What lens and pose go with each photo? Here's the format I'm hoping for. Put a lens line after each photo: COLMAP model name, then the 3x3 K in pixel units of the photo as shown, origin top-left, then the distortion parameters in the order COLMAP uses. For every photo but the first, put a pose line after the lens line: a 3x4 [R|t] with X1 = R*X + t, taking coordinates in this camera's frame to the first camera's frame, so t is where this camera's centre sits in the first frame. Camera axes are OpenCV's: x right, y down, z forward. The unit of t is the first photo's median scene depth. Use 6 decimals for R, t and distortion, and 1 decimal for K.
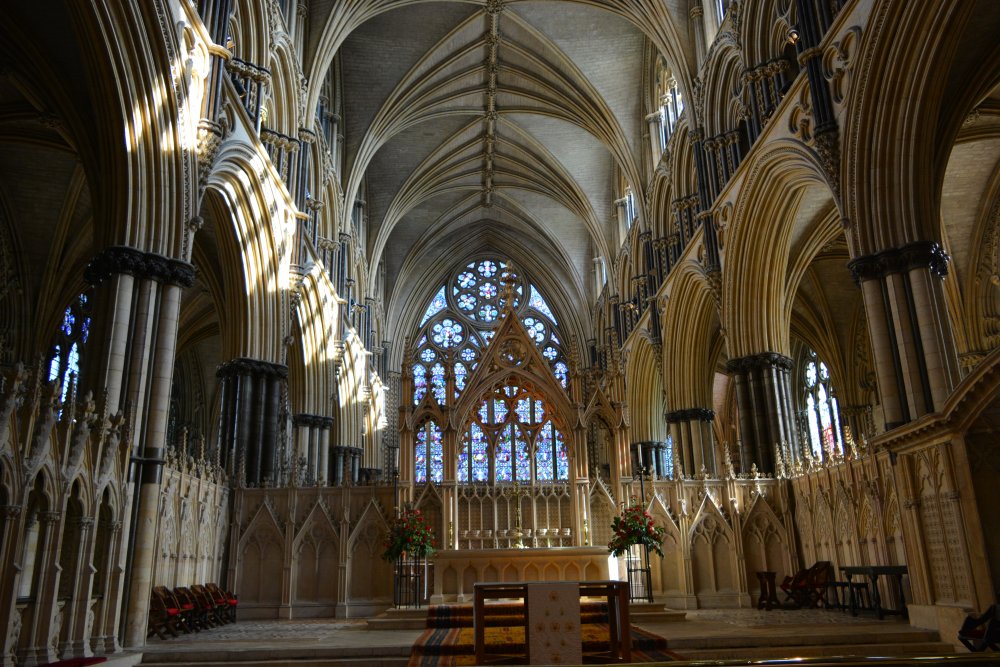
lens RADIAL K [[766.3, 0, 495.7], [0, 766.3, 333.4], [0, 0, 1]] dist [-0.017273, 0.004425]
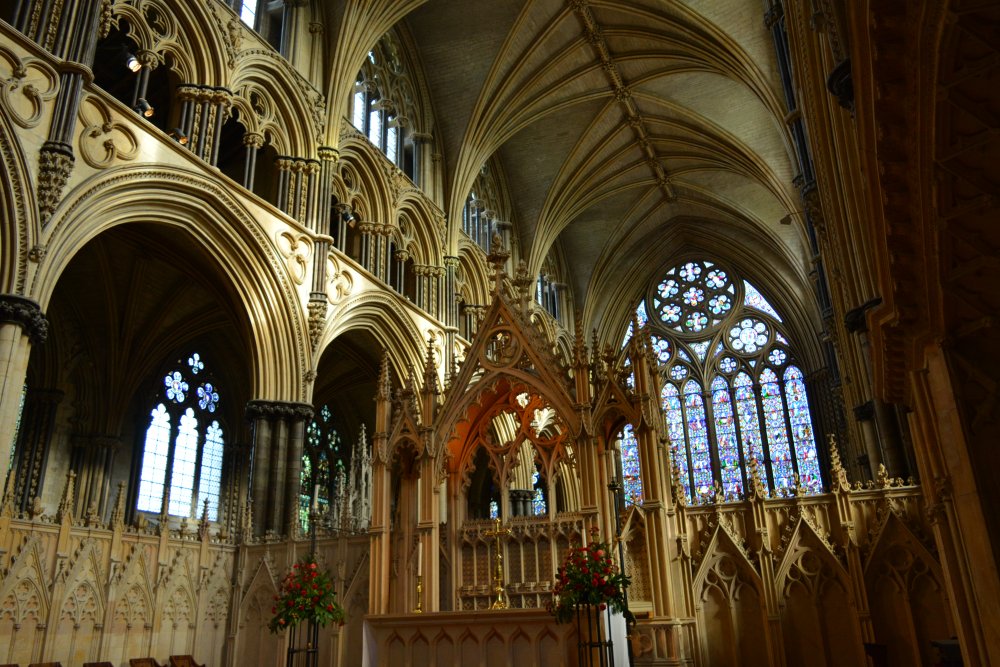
lens RADIAL K [[766.3, 0, 504.7], [0, 766.3, 334.6], [0, 0, 1]] dist [-0.017273, 0.004425]
pose [[0.901561, -0.159978, -0.401988, 0.168633], [0.136861, 0.986868, -0.085797, 0.039113], [0.410434, 0.022335, 0.911617, 0.151378]]
